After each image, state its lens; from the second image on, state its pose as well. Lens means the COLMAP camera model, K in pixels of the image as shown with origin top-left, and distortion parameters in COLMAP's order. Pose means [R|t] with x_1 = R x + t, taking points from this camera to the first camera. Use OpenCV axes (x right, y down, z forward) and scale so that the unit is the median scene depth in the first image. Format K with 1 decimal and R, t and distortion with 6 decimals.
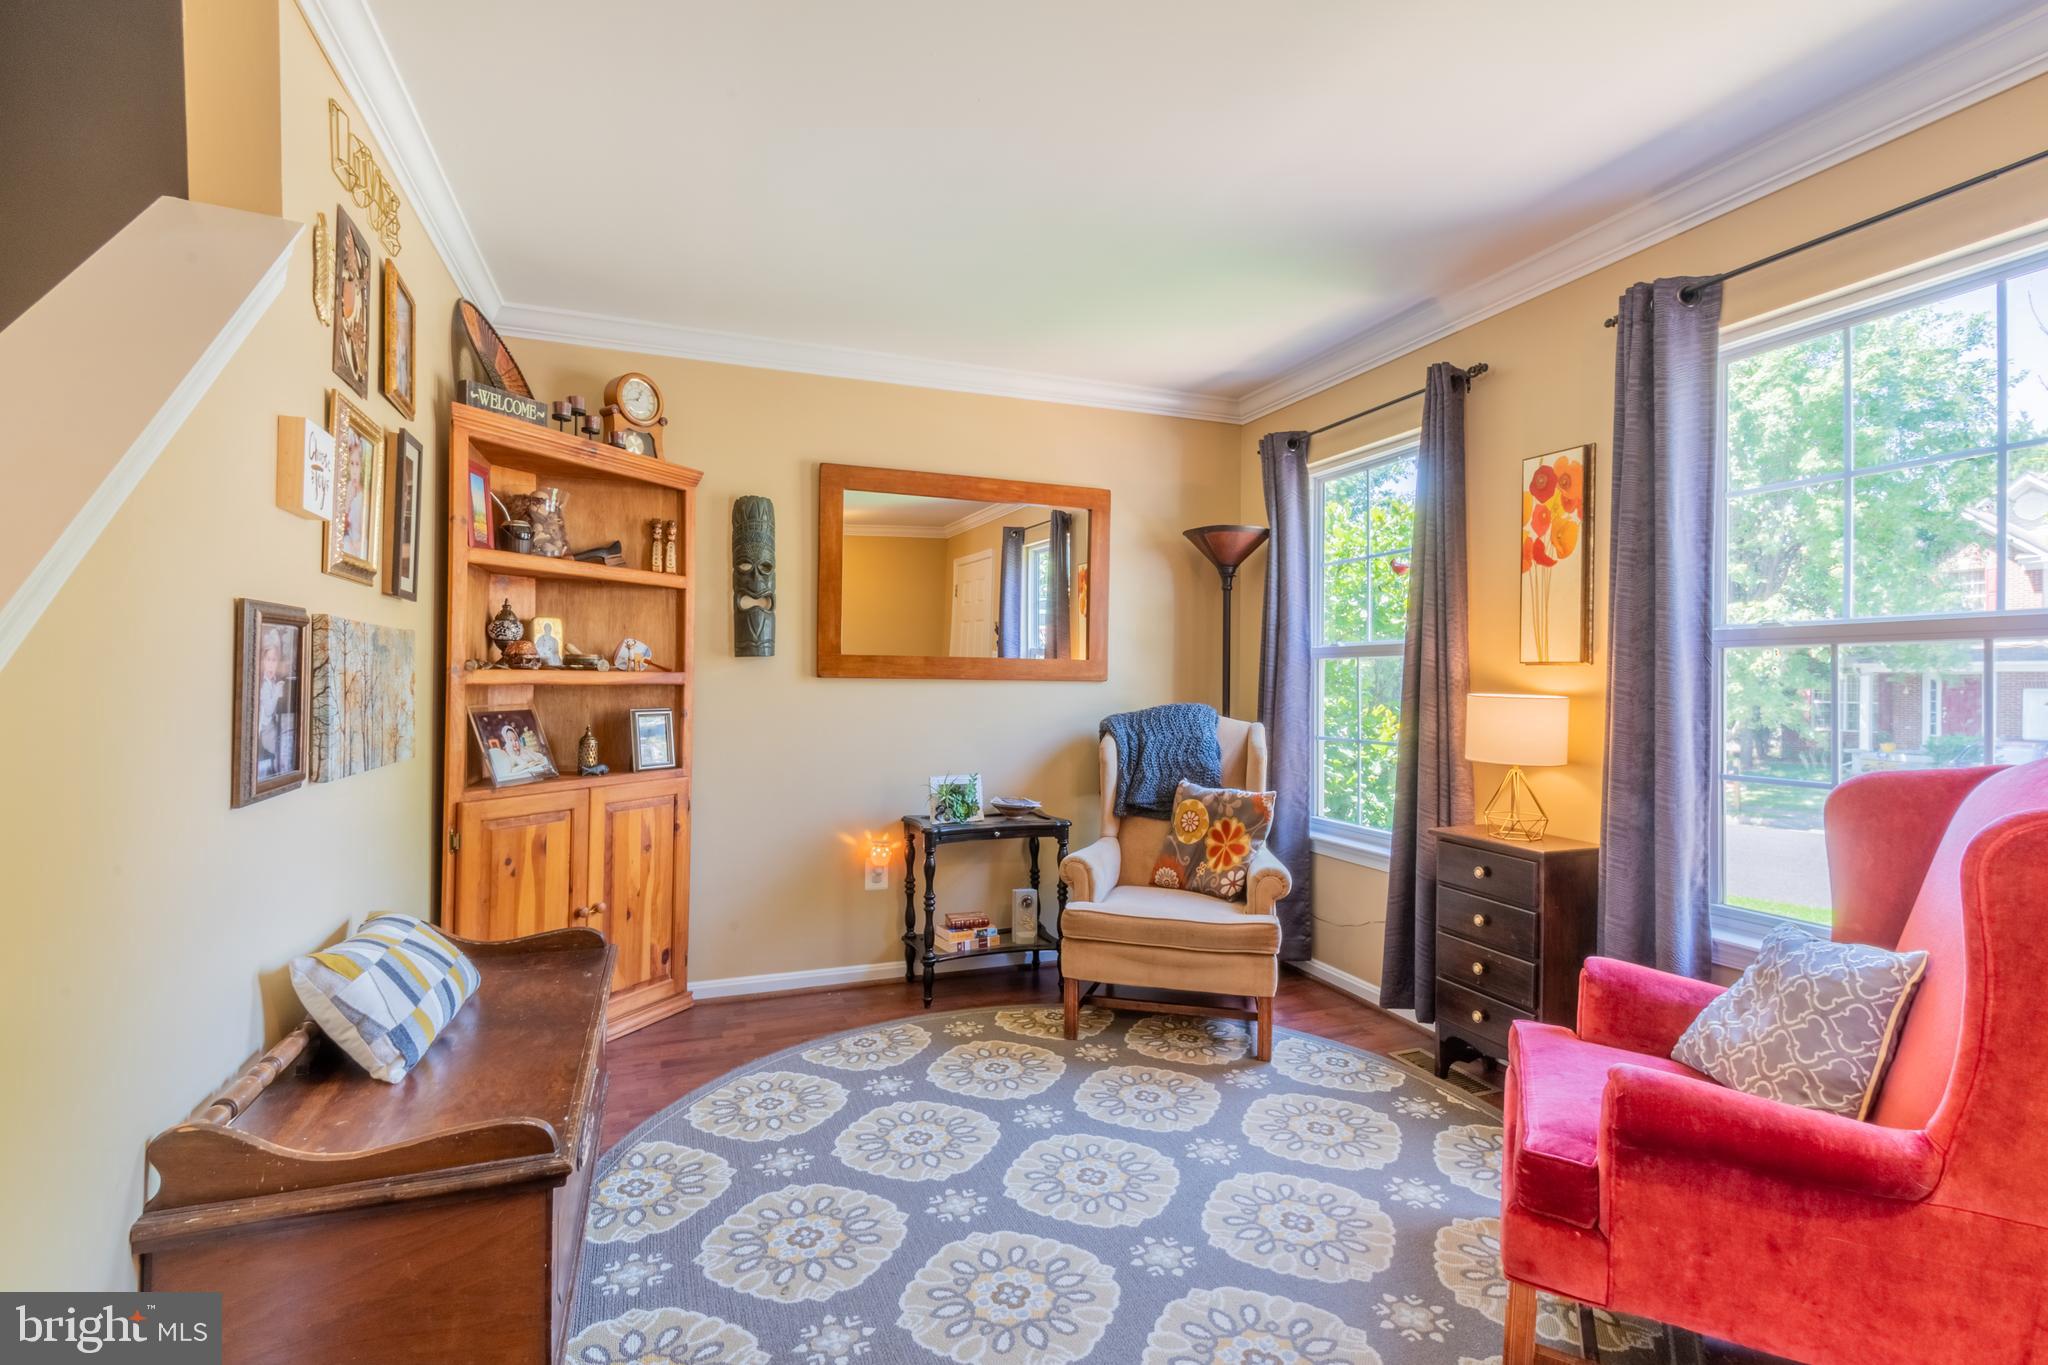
lens RADIAL K [[942.3, 0, 1036.7], [0, 942.3, 673.8], [0, 0, 1]] dist [0.005664, -0.004698]
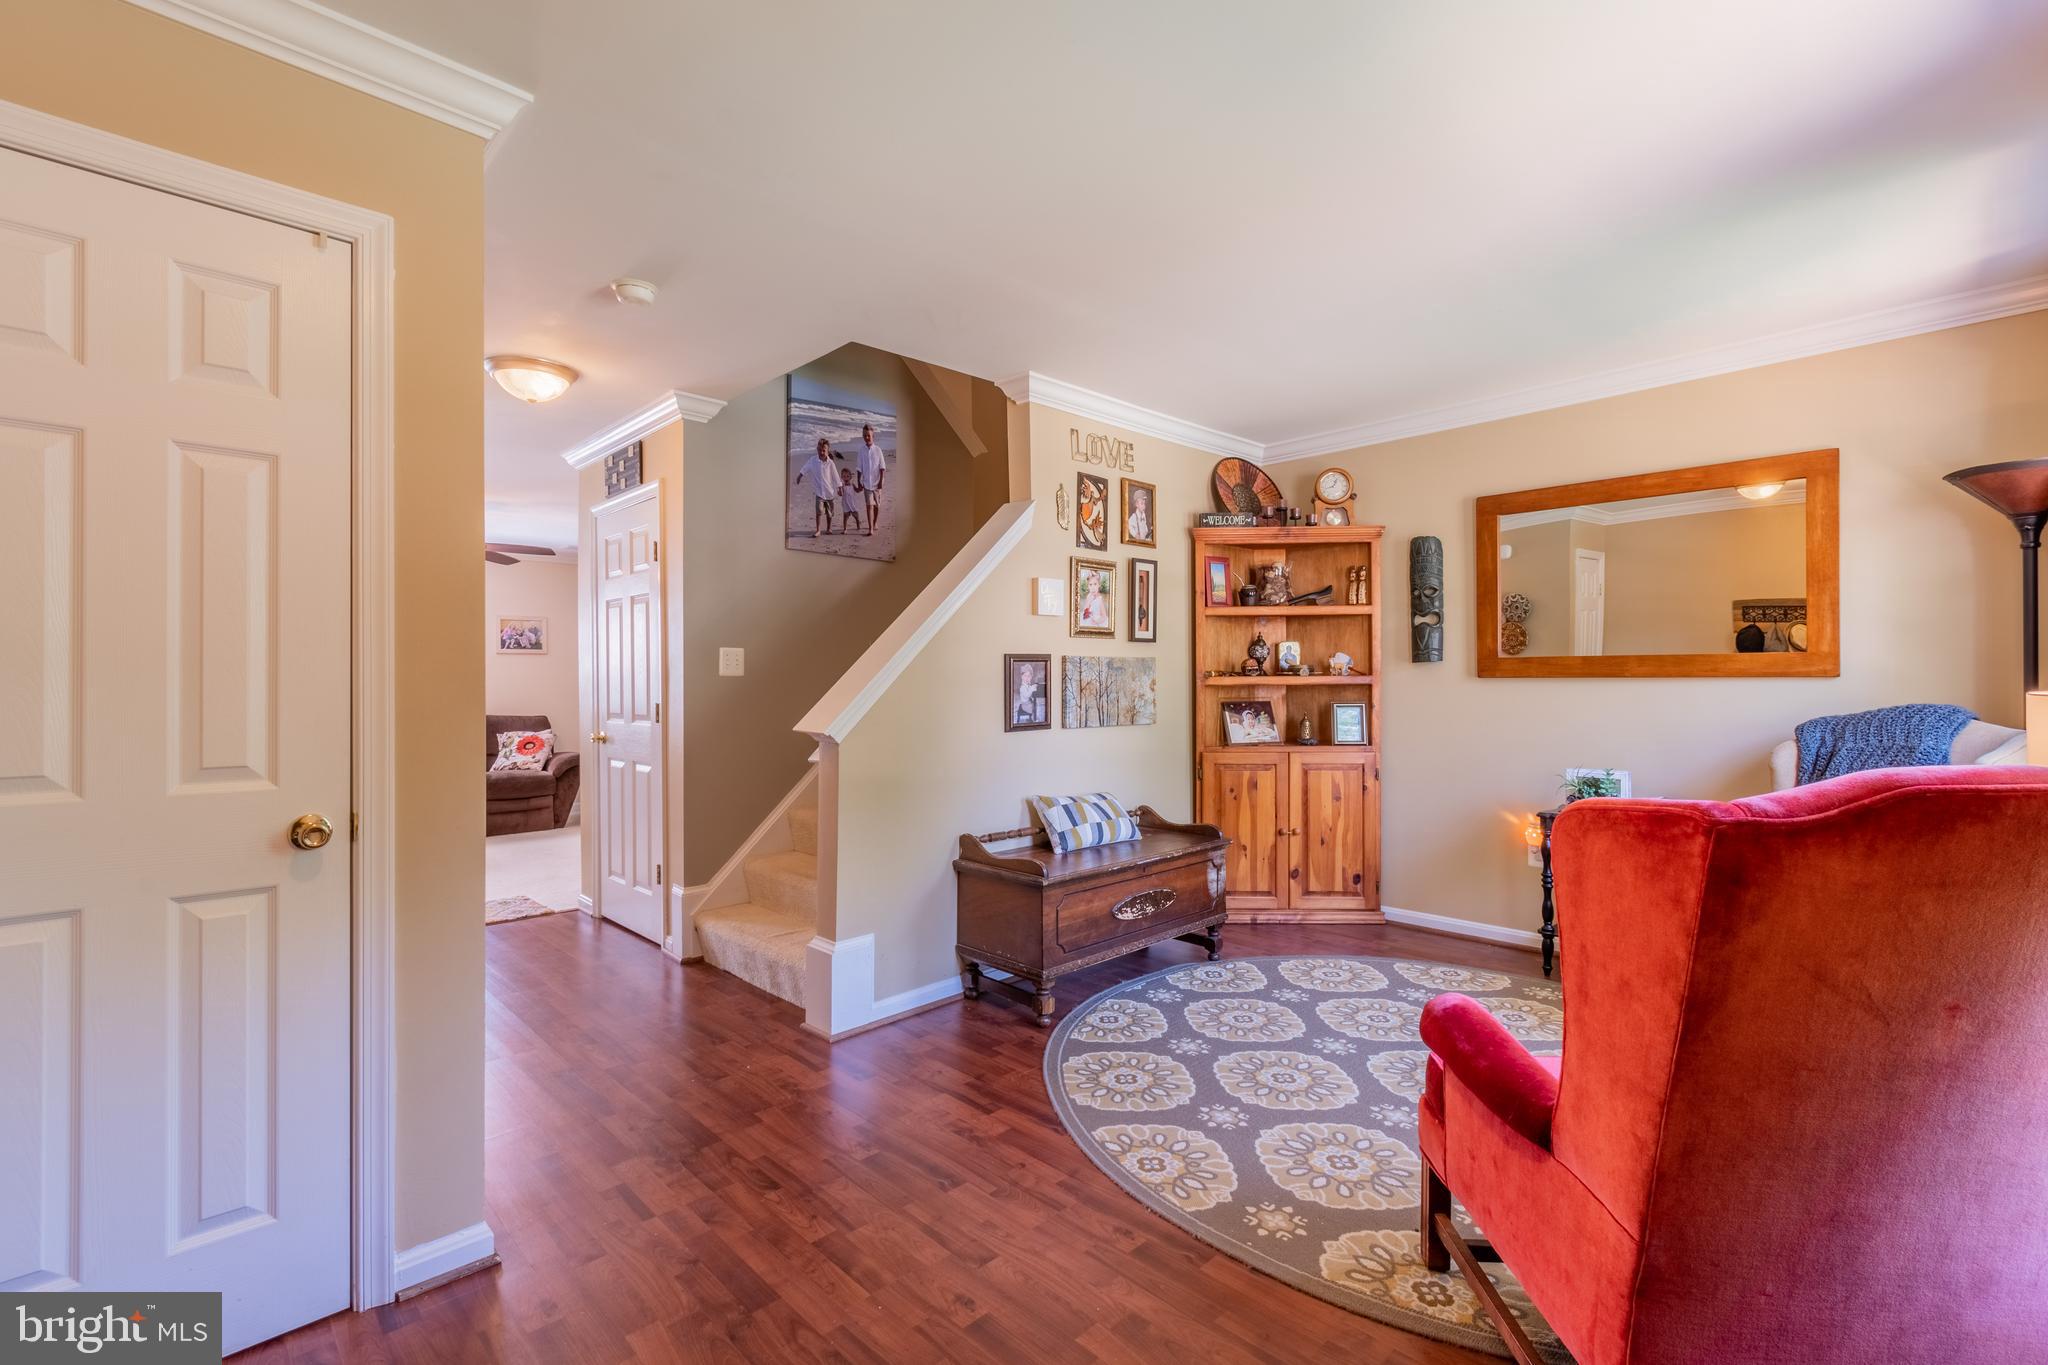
lens RADIAL K [[942.3, 0, 1023.1], [0, 942.3, 679.0], [0, 0, 1]] dist [0.005664, -0.004698]
pose [[0.378084, -0.012710, -0.925684, 0.728682], [0.016115, 0.999845, -0.007146, 0.004942], [0.925631, -0.012215, 0.378230, 0.016695]]
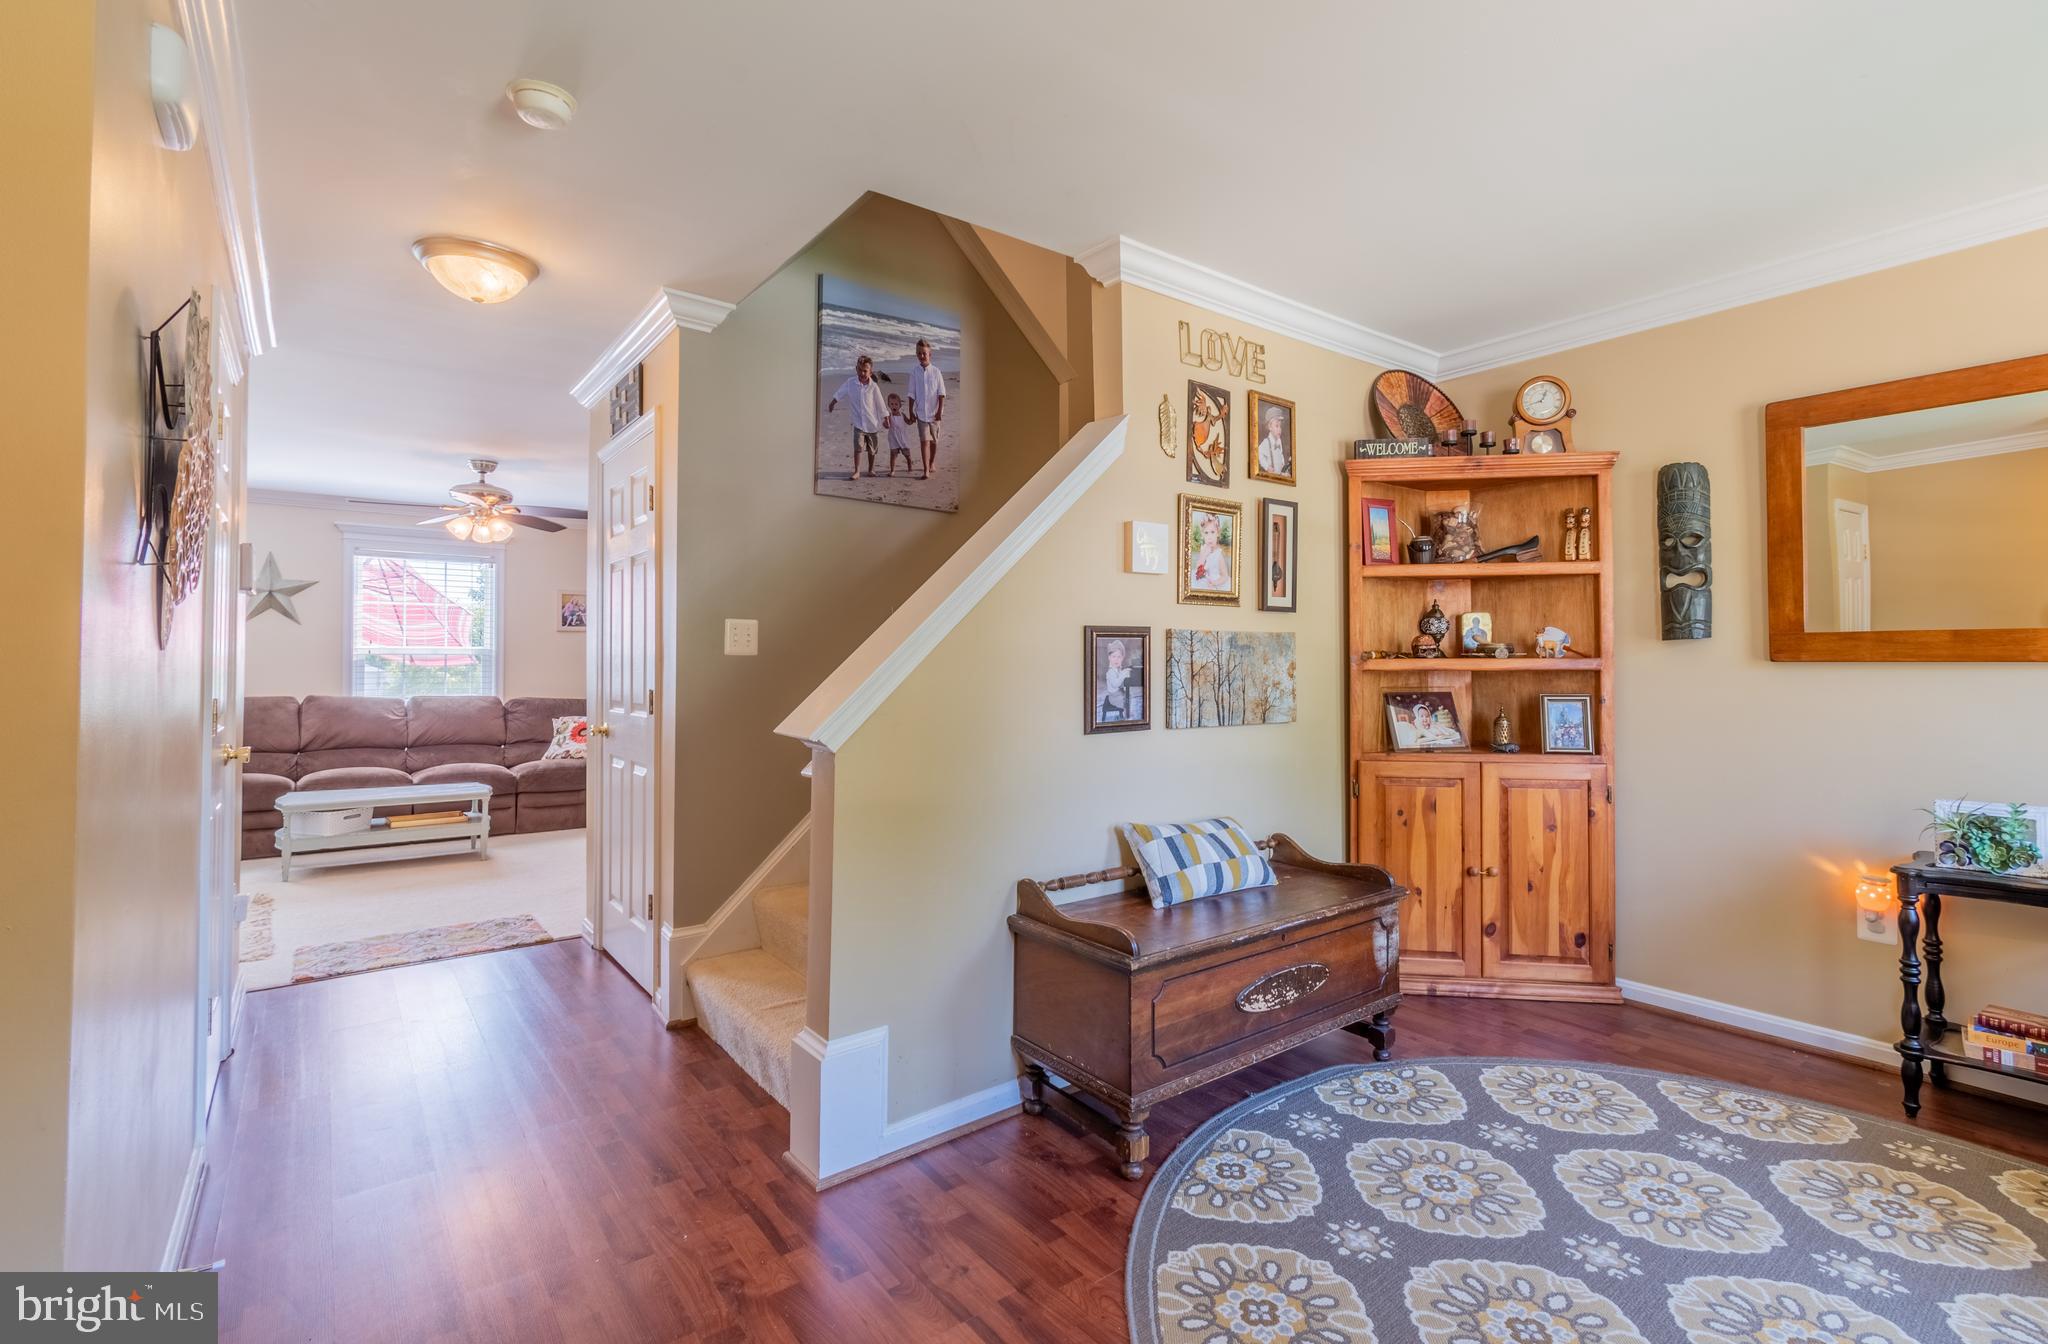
lens RADIAL K [[942.3, 0, 1041.1], [0, 942.3, 644.8], [0, 0, 1]] dist [0.005664, -0.004698]
pose [[0.275513, -0.028241, -0.960882, 0.433880], [0.011125, 0.999595, -0.026189, 0.003807], [0.961233, -0.003474, 0.275716, 0.170085]]
